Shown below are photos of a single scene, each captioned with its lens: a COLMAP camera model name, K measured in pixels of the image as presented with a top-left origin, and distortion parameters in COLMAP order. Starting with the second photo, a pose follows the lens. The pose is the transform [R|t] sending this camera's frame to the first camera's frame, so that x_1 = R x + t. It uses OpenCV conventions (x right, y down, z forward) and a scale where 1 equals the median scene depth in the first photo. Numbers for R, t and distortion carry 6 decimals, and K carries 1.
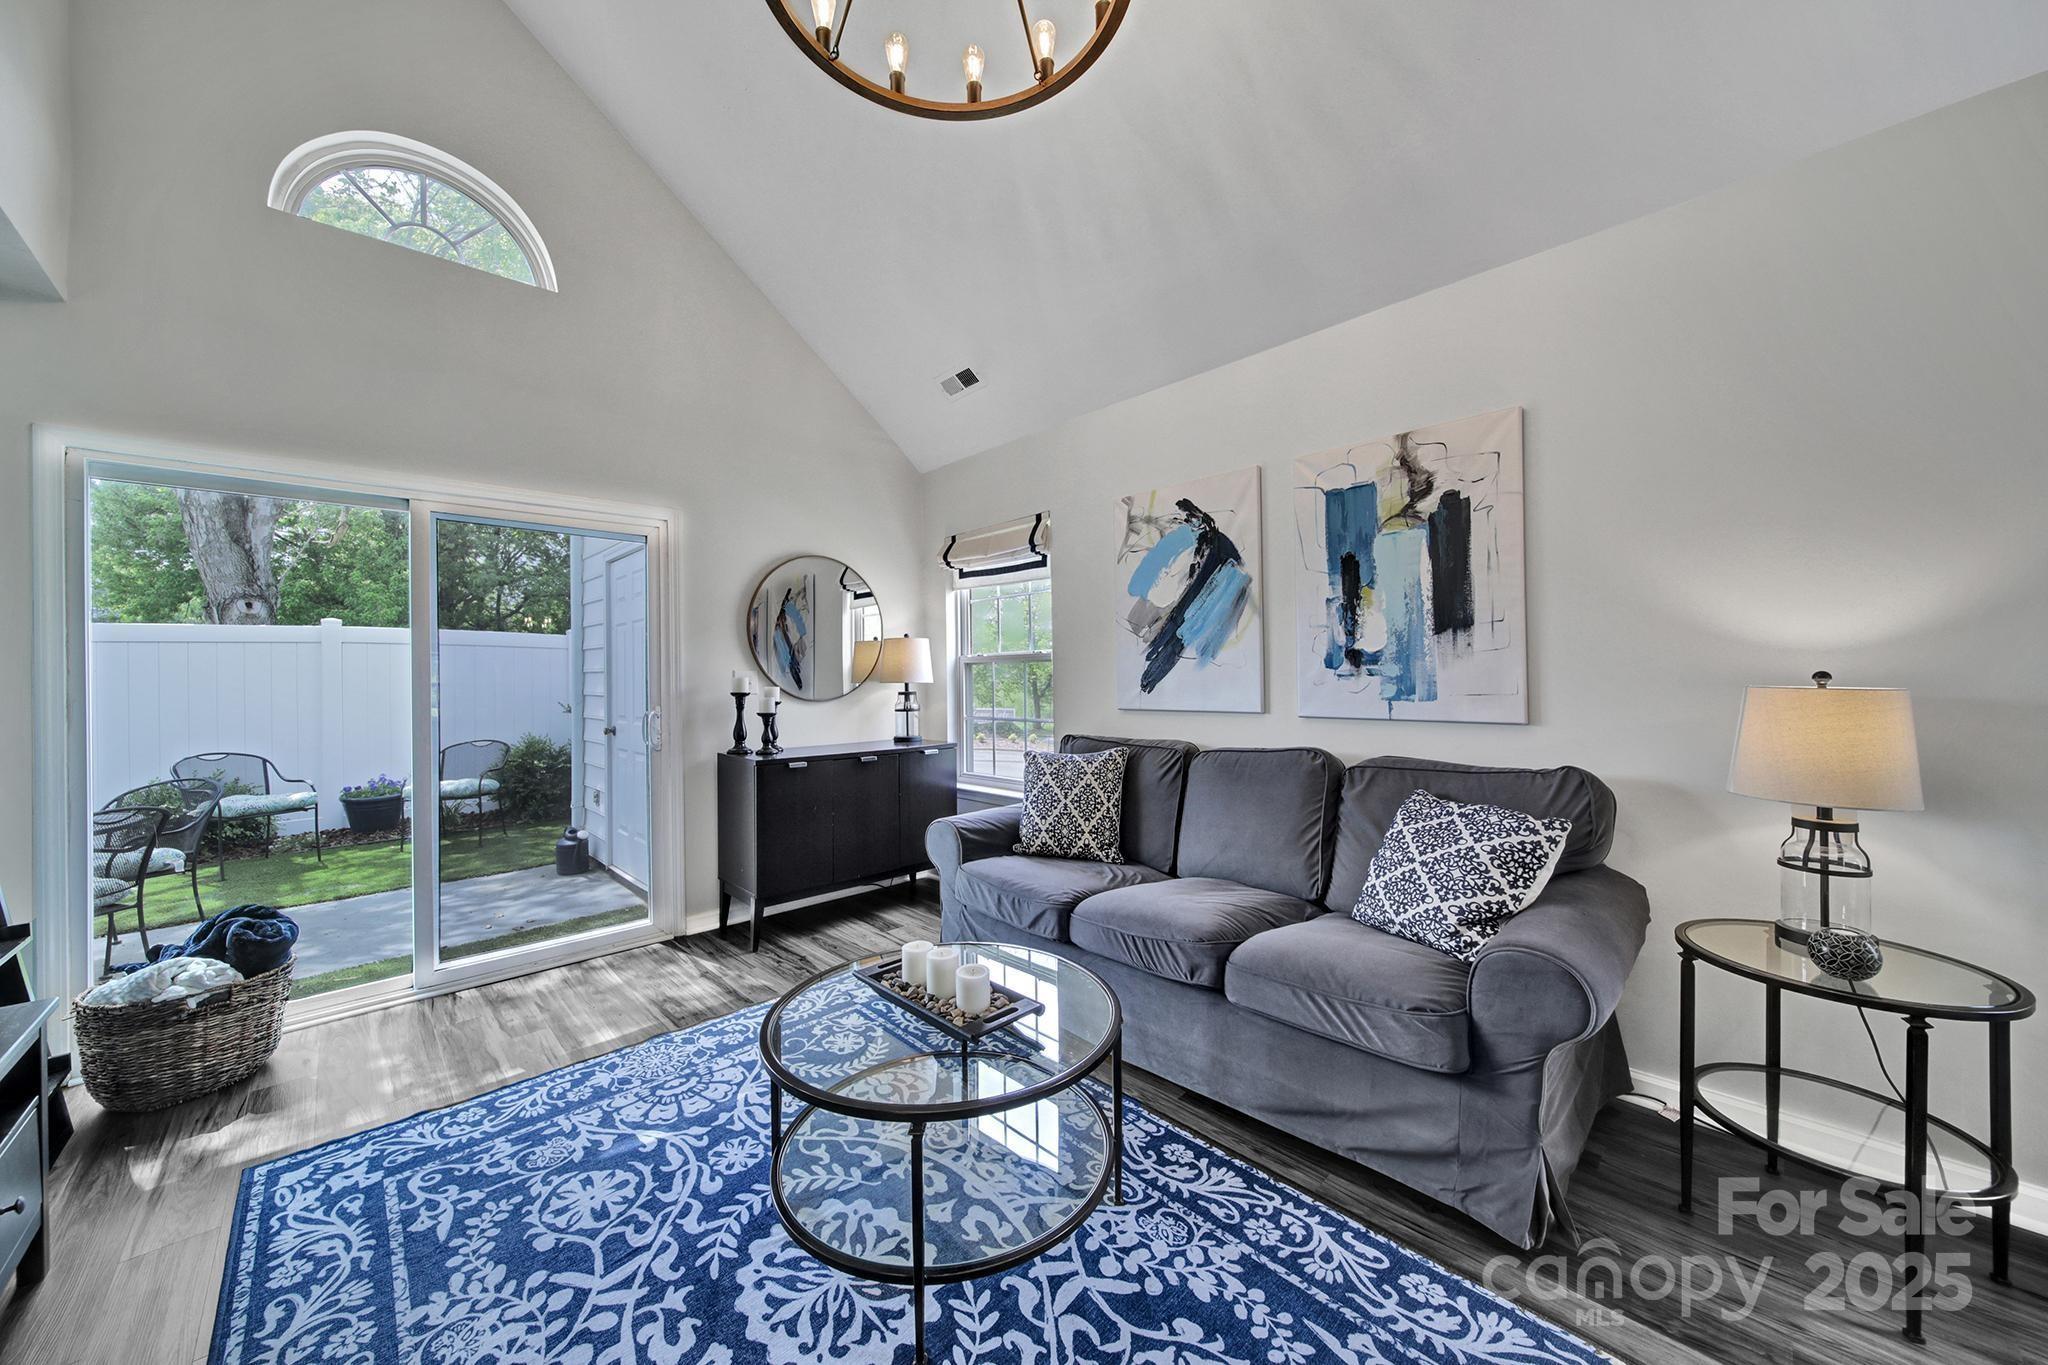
lens RADIAL K [[729.7, 0, 1019.1], [0, 729.7, 672.4], [0, 0, 1]] dist [0.000365, -0.001188]
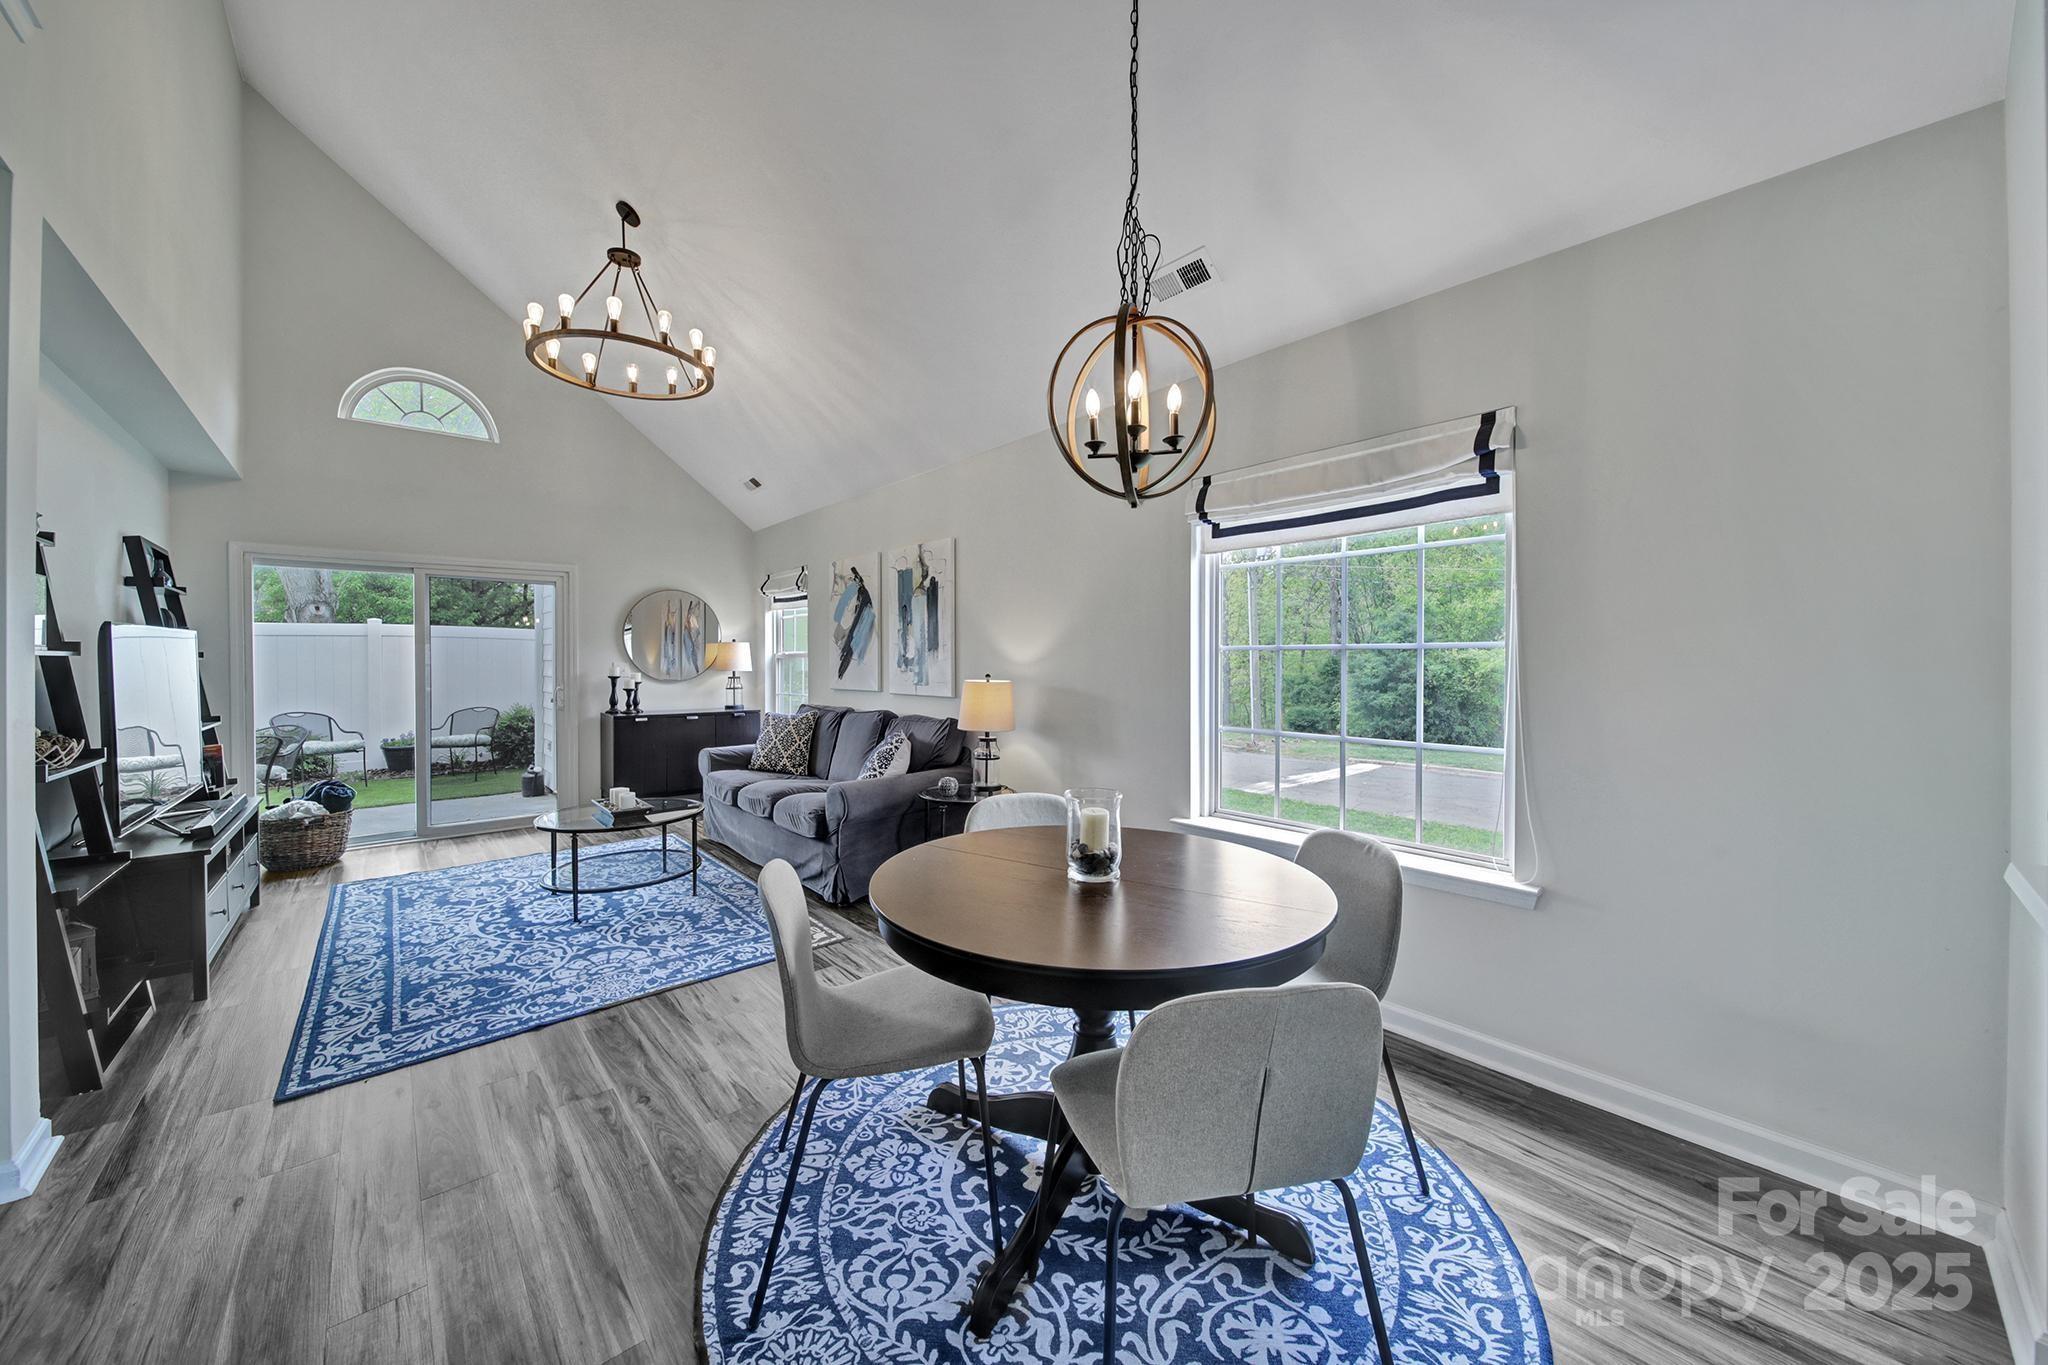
lens RADIAL K [[729.7, 0, 1022.1], [0, 729.7, 665.6], [0, 0, 1]] dist [0.000365, -0.001188]
pose [[0.999400, 0.011873, -0.032530, 0.875909], [-0.011449, 0.999847, 0.013197, -0.041388], [0.032682, -0.012817, 0.999384, -0.909681]]
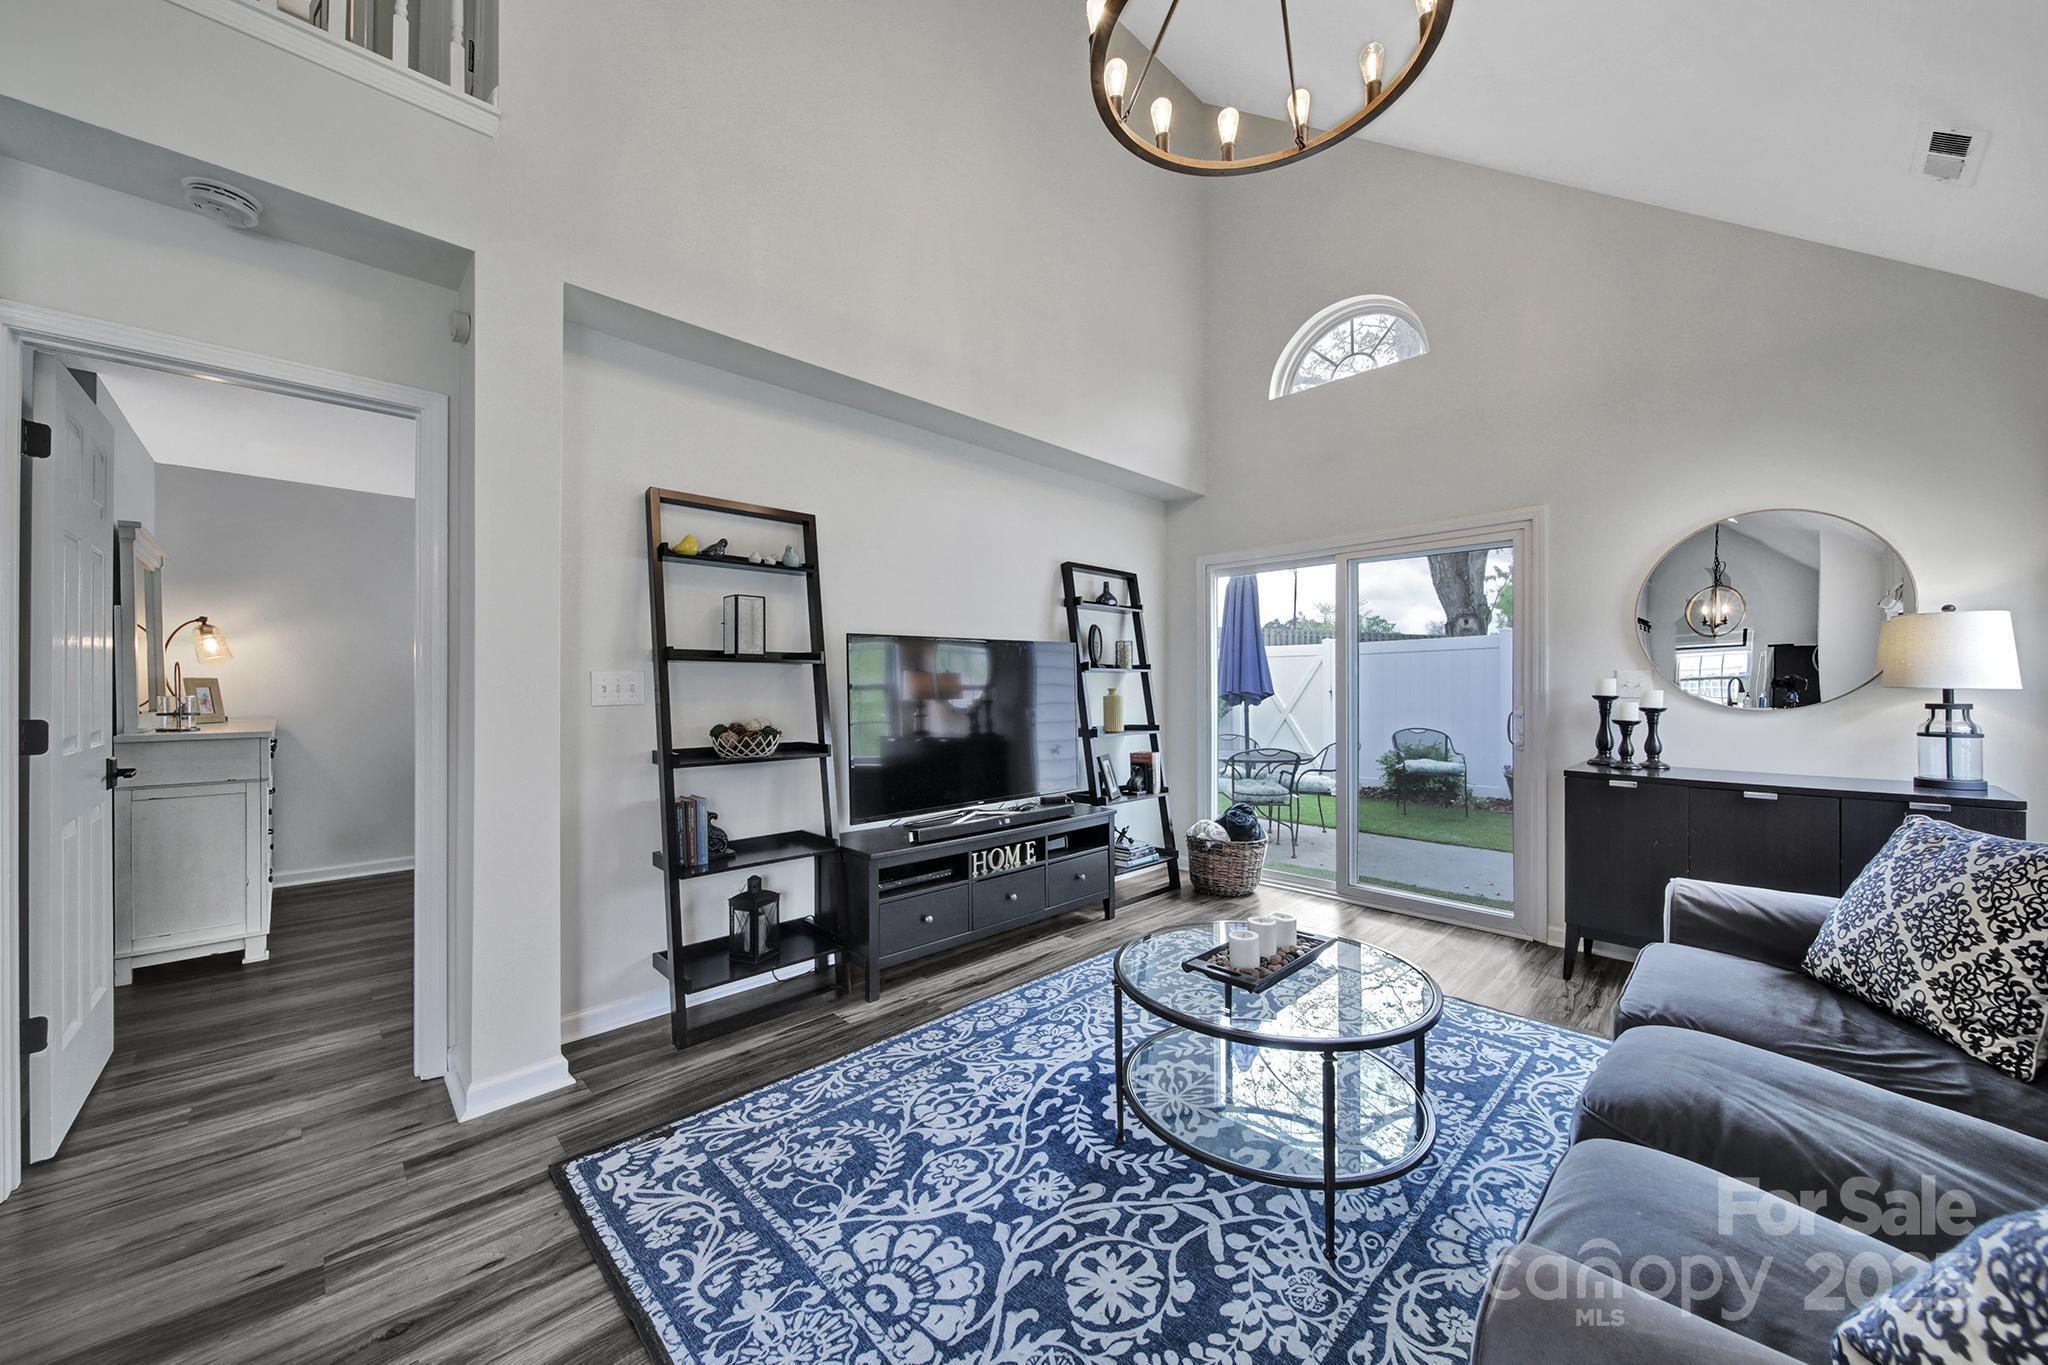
lens RADIAL K [[729.7, 0, 1031.6], [0, 729.7, 687.8], [0, 0, 1]] dist [0.000365, -0.001188]
pose [[0.022465, 0.017586, -0.999593, 0.721654], [0.009691, 0.999794, 0.017808, -0.006841], [0.999701, -0.010087, 0.022290, 0.425580]]
